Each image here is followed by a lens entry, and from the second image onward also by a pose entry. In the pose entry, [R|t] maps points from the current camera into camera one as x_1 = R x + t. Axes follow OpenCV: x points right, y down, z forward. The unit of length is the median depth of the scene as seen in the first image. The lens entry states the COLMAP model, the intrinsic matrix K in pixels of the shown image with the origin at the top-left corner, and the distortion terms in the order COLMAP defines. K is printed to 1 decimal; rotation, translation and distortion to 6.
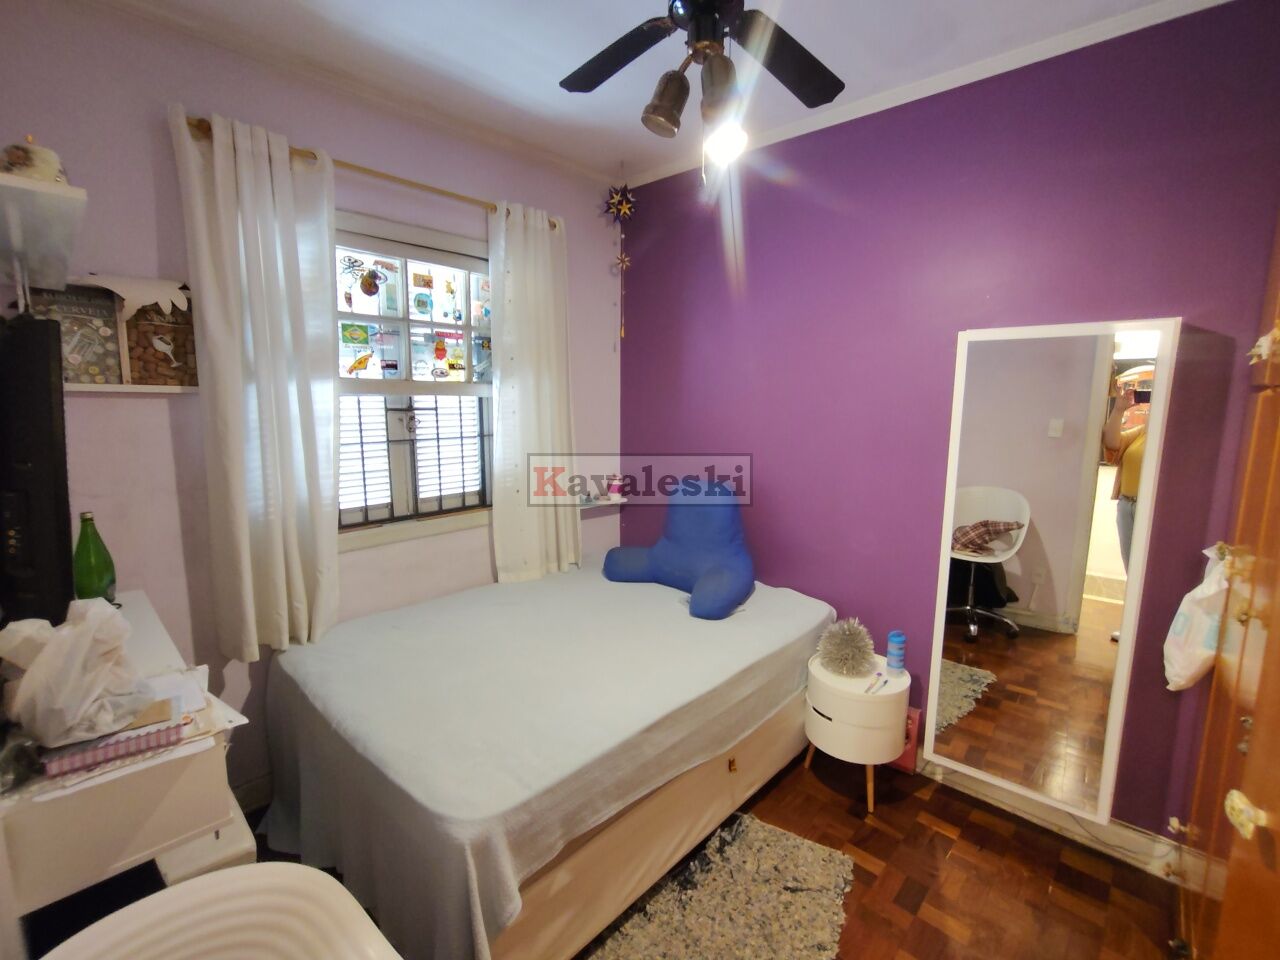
lens RADIAL K [[583.6, 0, 648.4], [0, 583.6, 470.9], [0, 0, 1]] dist [-0.004262, 0.002110]
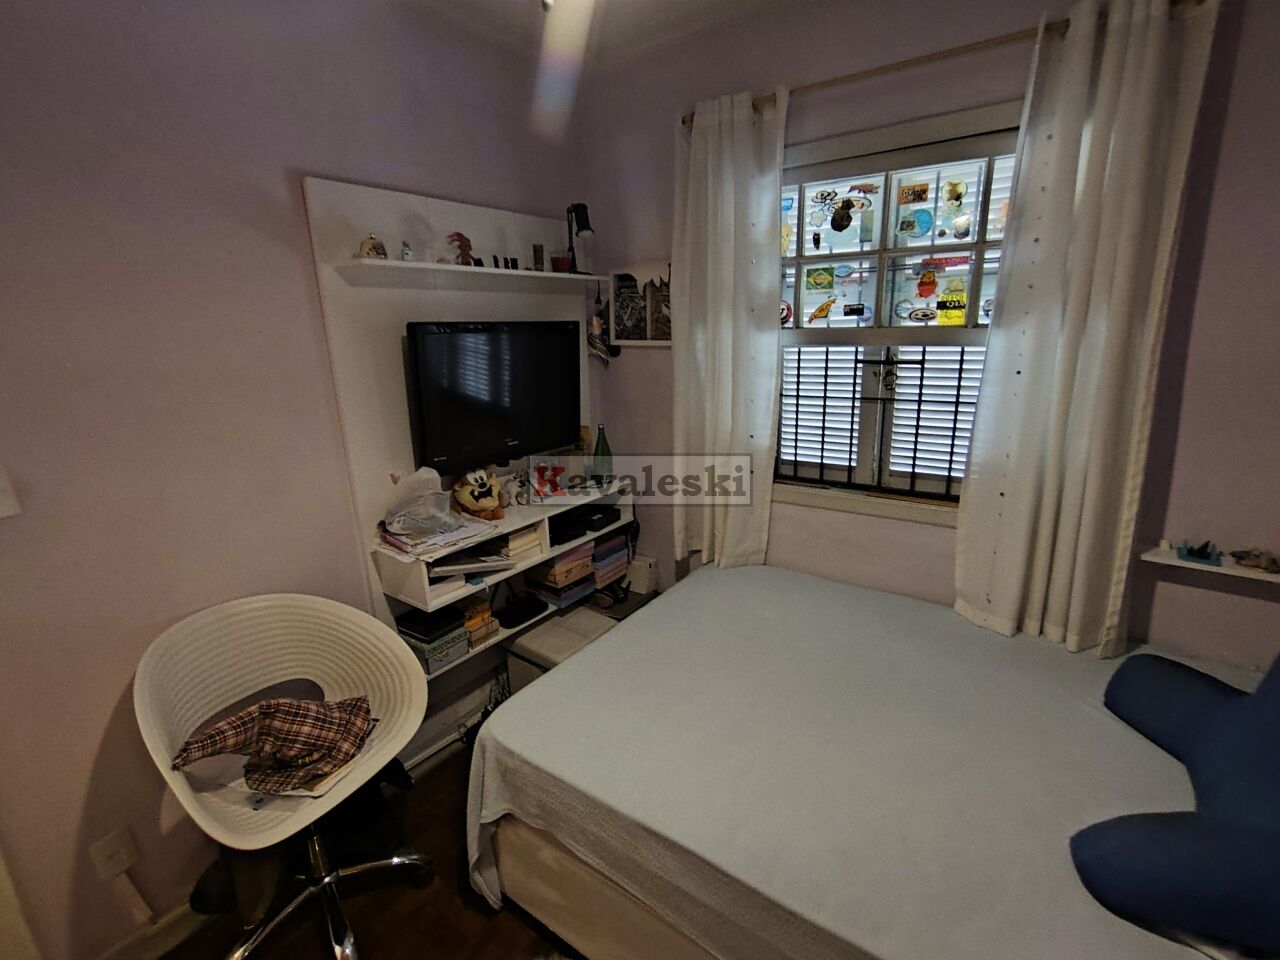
lens RADIAL K [[583.6, 0, 650.6], [0, 583.6, 479.7], [0, 0, 1]] dist [-0.004262, 0.002110]
pose [[0.126866, 0.230304, -0.964813, 0.401631], [-0.109908, 0.969947, 0.217077, -0.089991], [0.985812, 0.078501, 0.148366, 0.581064]]
